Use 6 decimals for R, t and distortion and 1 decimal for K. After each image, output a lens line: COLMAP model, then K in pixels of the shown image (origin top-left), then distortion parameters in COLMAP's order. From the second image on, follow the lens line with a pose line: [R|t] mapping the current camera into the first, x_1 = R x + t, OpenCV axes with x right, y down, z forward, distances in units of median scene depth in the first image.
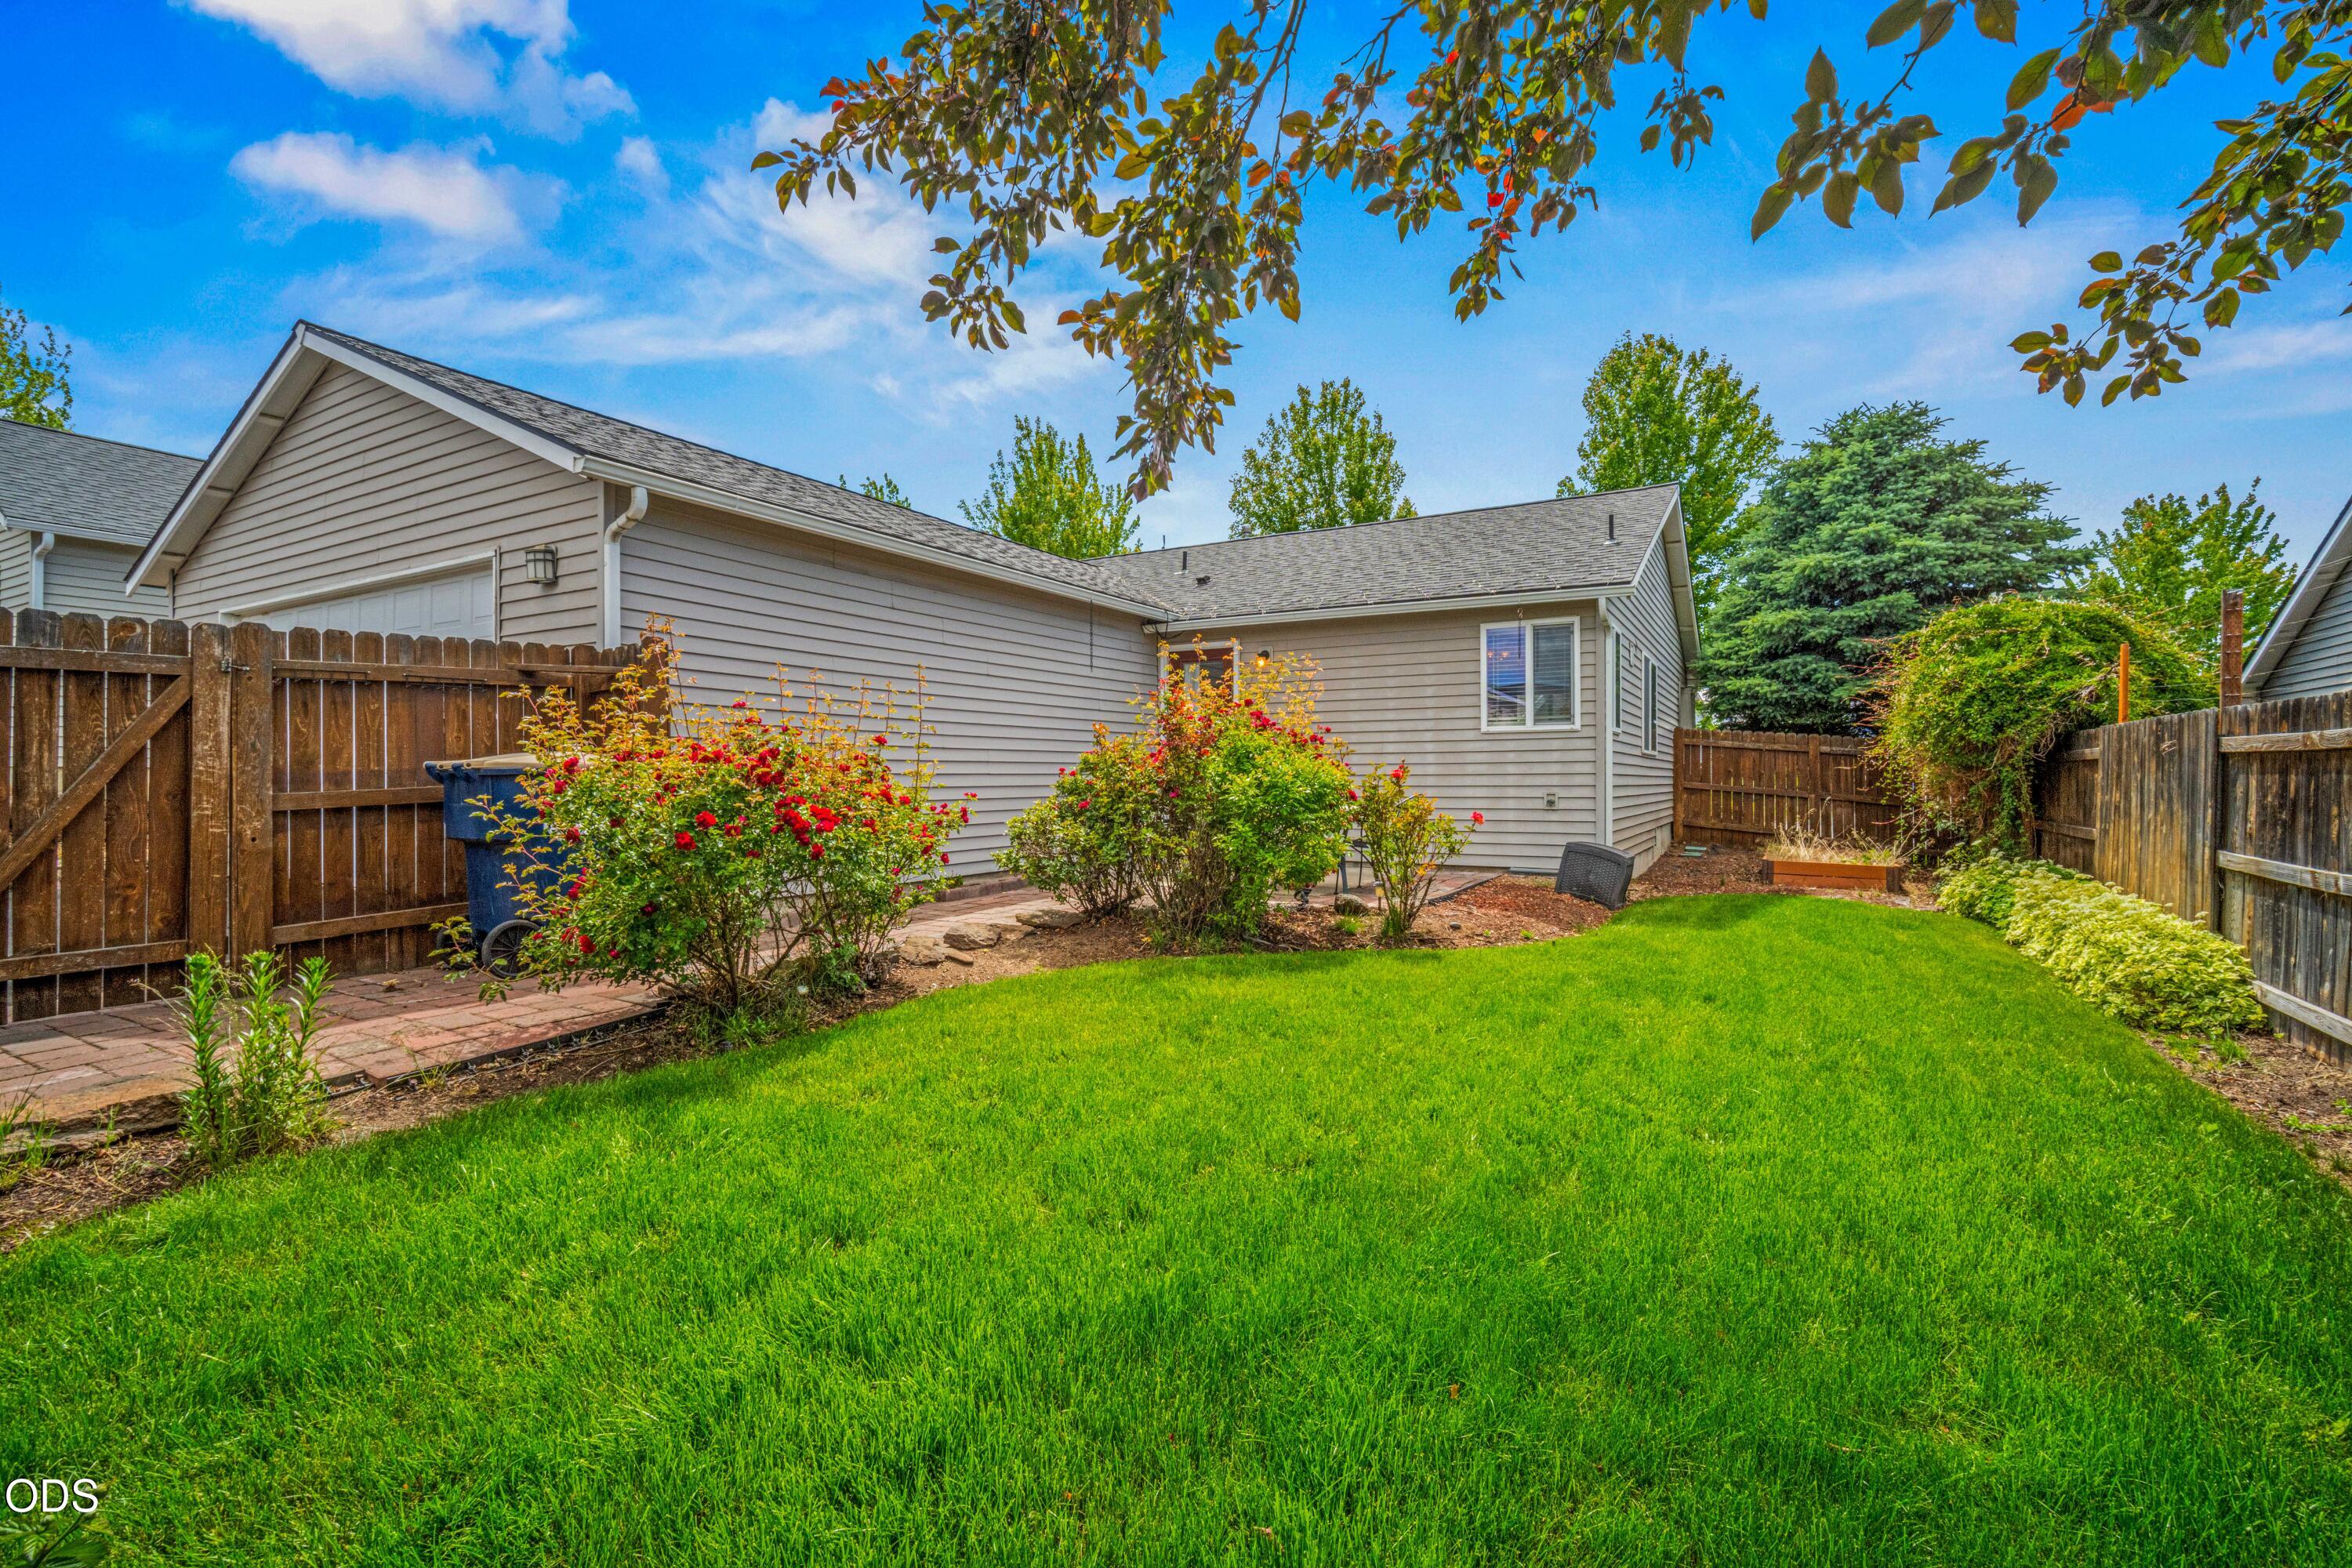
lens RADIAL K [[1040.7, 0, 1180.3], [0, 1040.7, 775.8], [0, 0, 1]] dist [-0.009638, 0.000839]
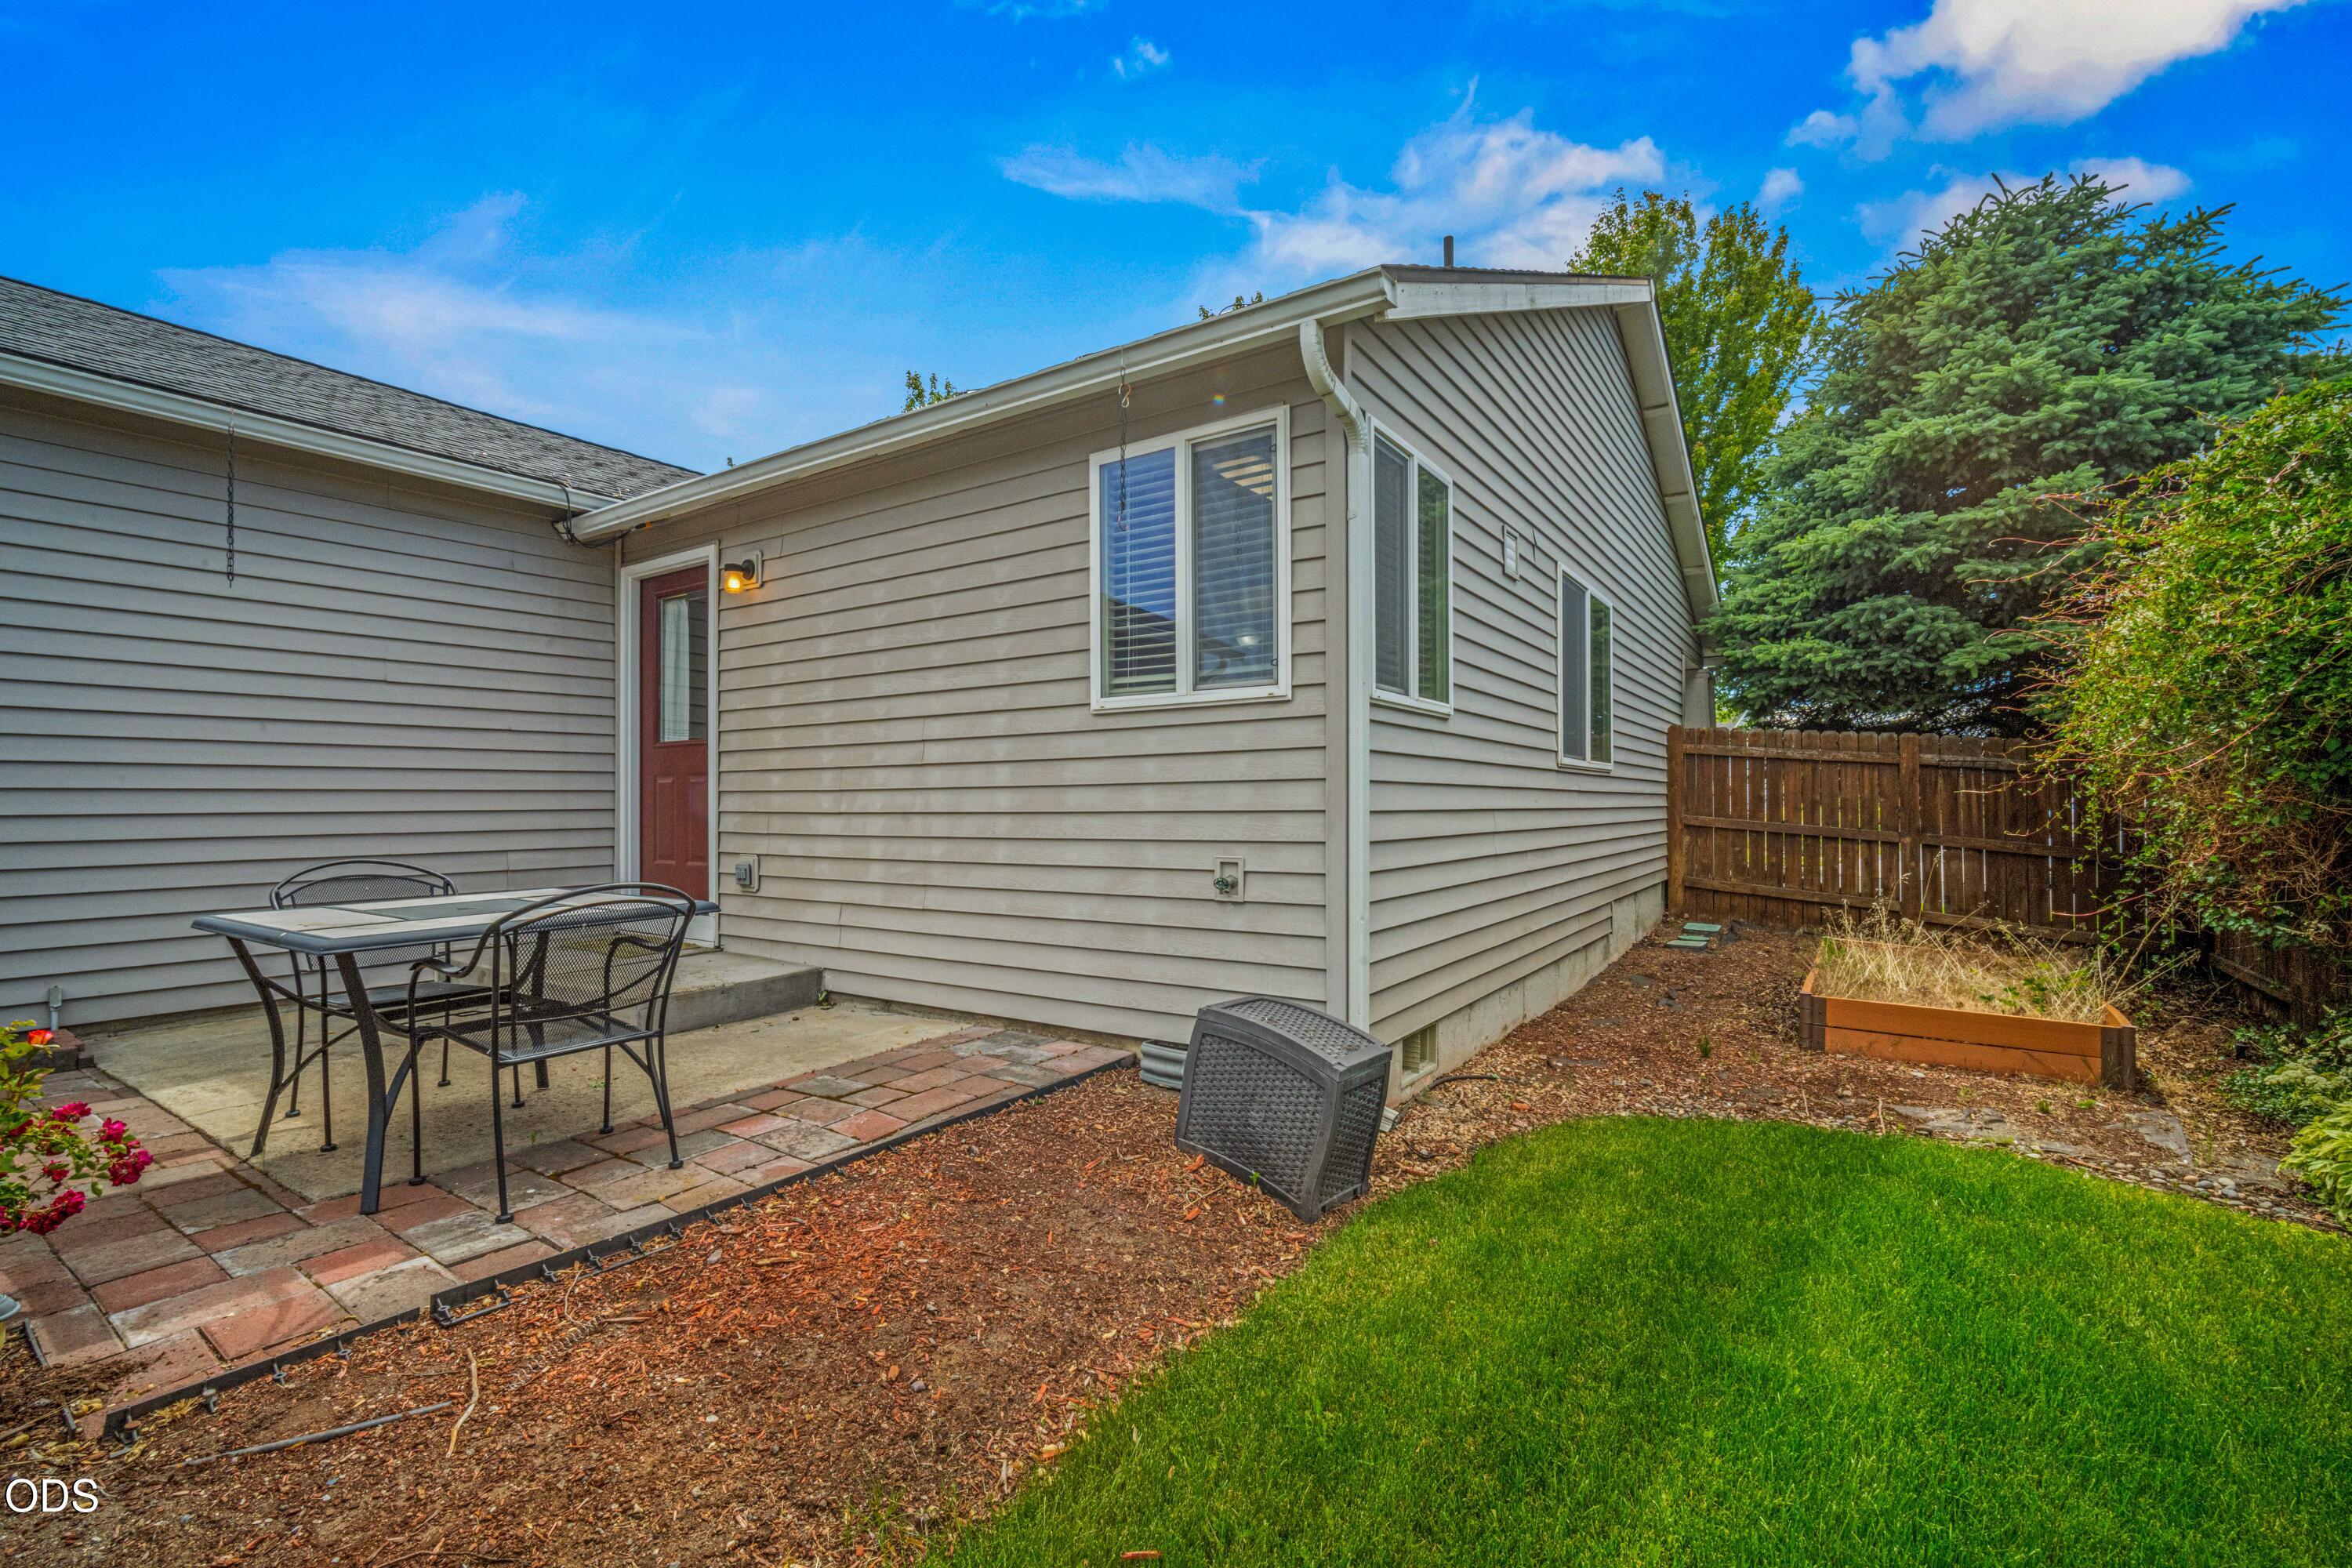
lens RADIAL K [[1040.7, 0, 1160.8], [0, 1040.7, 797.8], [0, 0, 1]] dist [-0.009638, 0.000839]
pose [[0.997472, -0.003106, -0.070987, 0.240411], [0.003007, 0.999994, -0.001508, -0.004504], [0.070992, 0.001291, 0.997476, 0.402661]]
